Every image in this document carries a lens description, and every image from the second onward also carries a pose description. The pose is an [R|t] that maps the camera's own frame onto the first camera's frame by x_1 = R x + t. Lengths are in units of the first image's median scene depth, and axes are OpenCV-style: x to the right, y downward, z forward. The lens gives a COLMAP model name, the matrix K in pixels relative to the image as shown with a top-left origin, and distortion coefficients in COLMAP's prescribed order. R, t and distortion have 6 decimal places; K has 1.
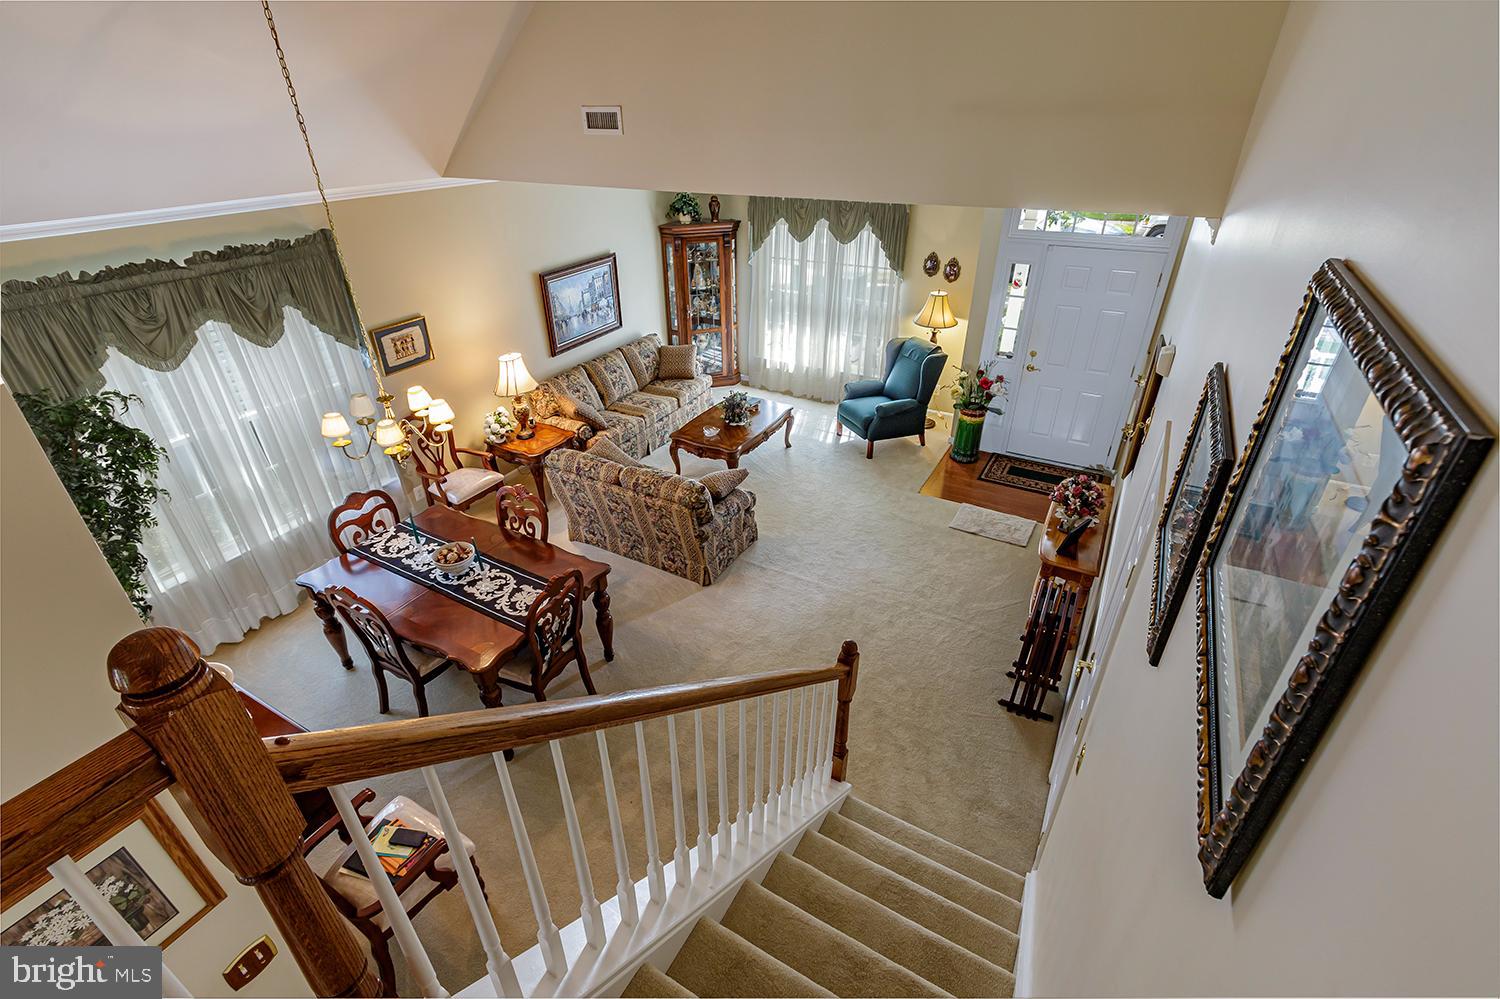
lens RADIAL K [[663.2, 0, 728.2], [0, 663.2, 501.6], [0, 0, 1]] dist [-0.000382, -0.000016]
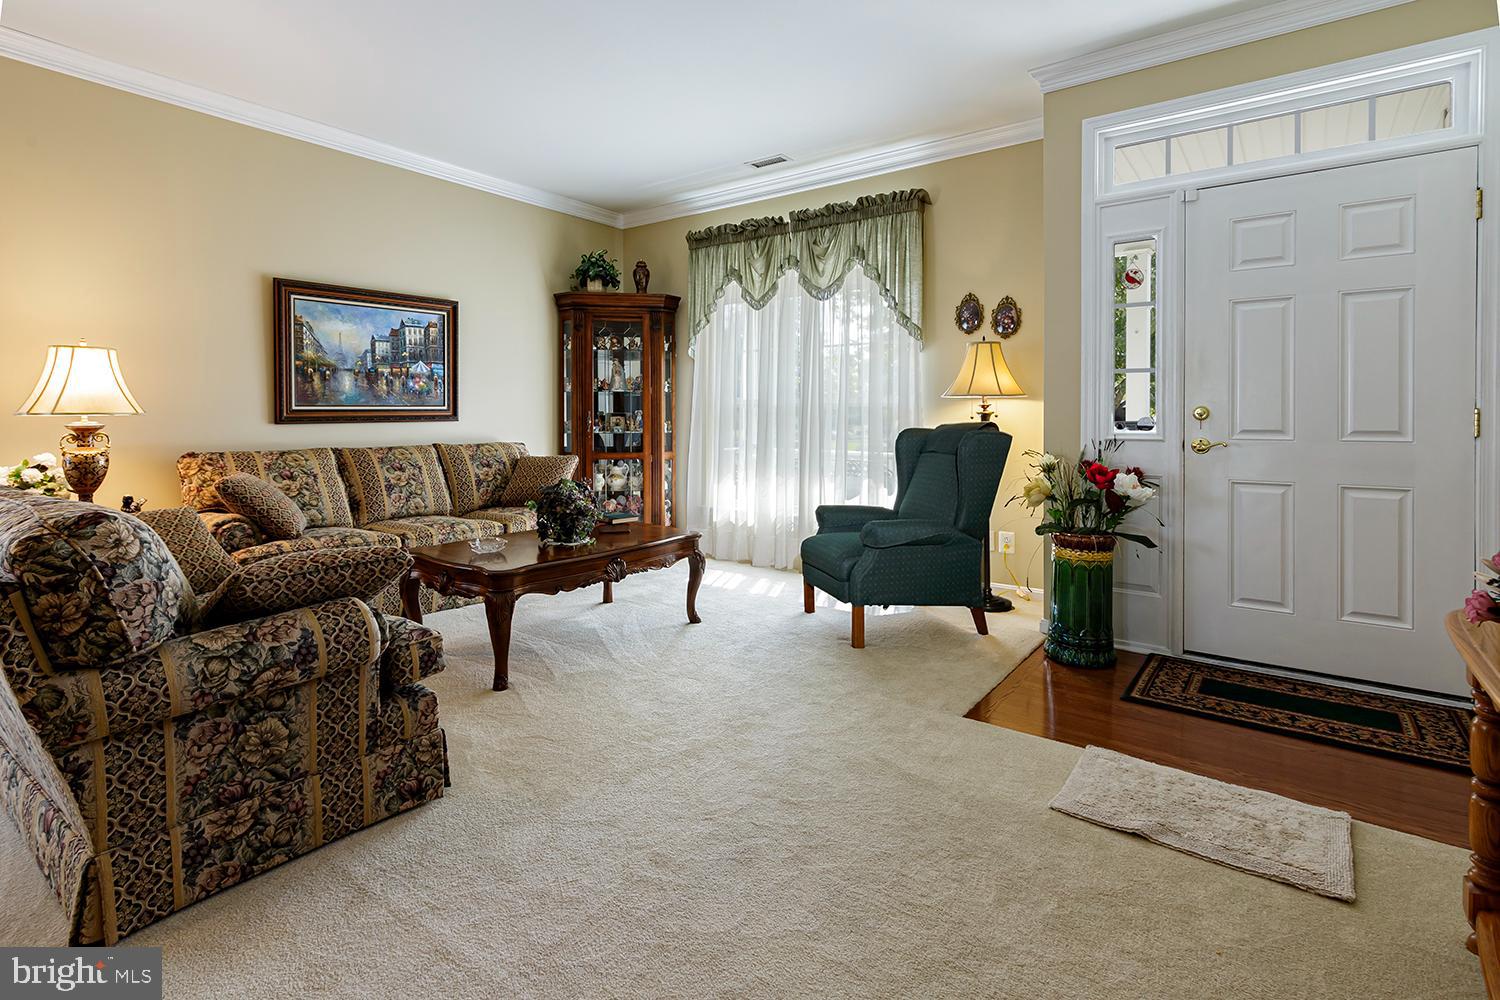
lens RADIAL K [[737.5, 0, 724.8], [0, 737.5, 413.5], [0, 0, 1]] dist [0.004062, -0.001212]
pose [[0.992830, 0.023618, -0.117178, 0.184555], [-0.078962, 0.865538, -0.494579, 0.052367], [0.089741, 0.500285, 0.861197, 0.504575]]
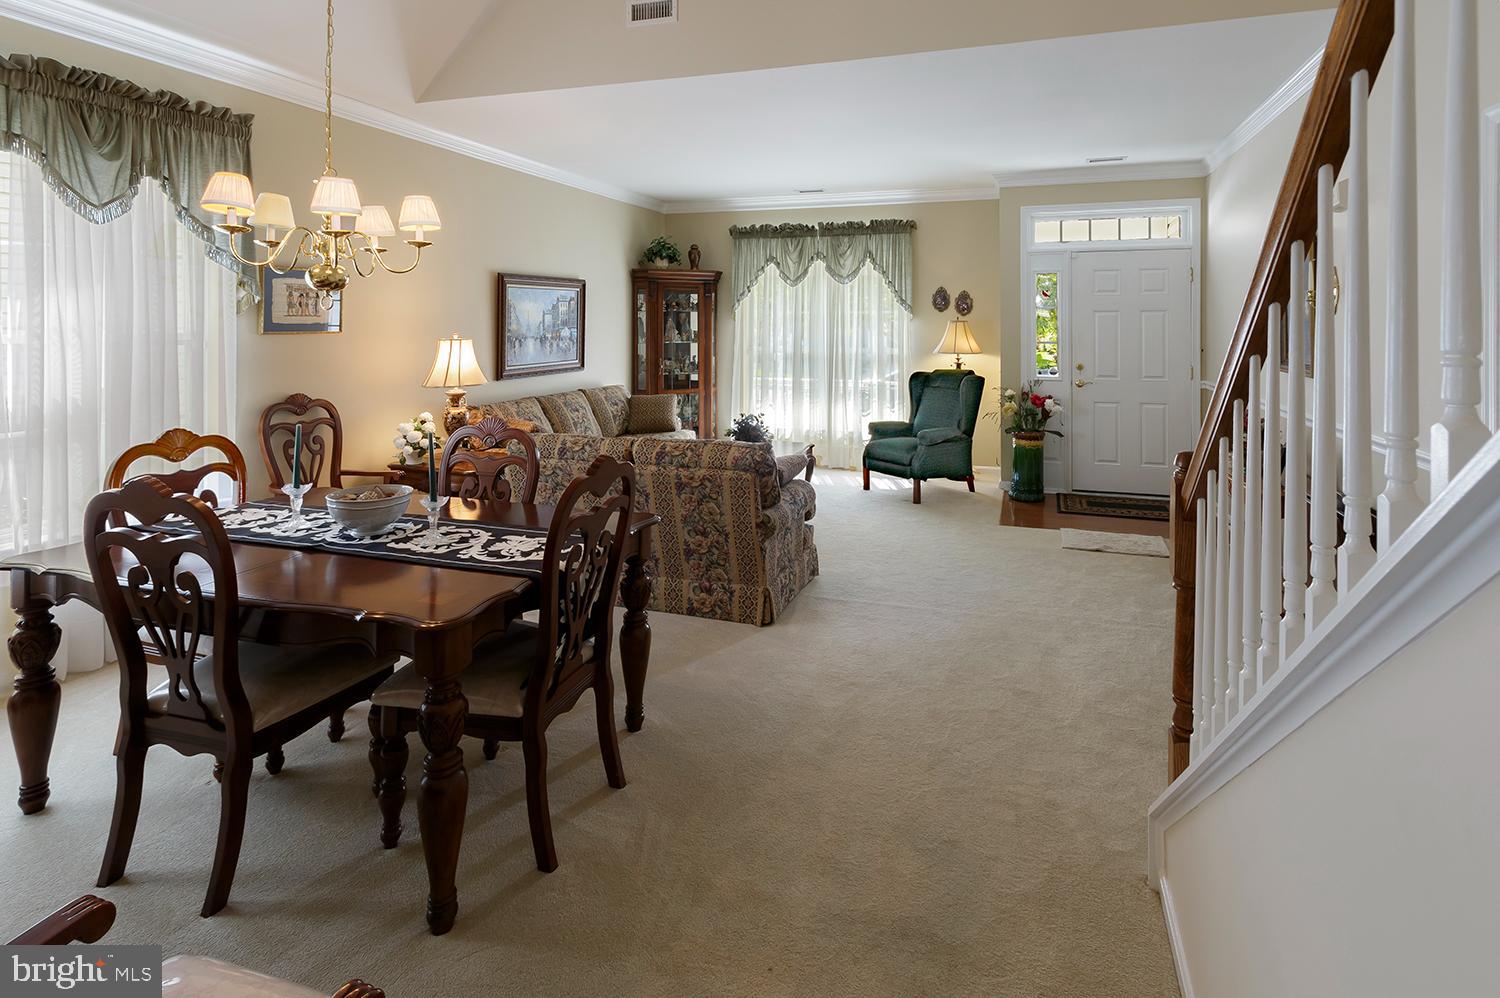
lens RADIAL K [[737.5, 0, 800.5], [0, 737.5, 318.5], [0, 0, 1]] dist [0.004062, -0.001212]
pose [[0.973797, 0.022906, 0.226265, -0.124393], [0.095723, 0.861208, -0.499156, 0.171567], [-0.206294, 0.507736, 0.836449, 0.203646]]
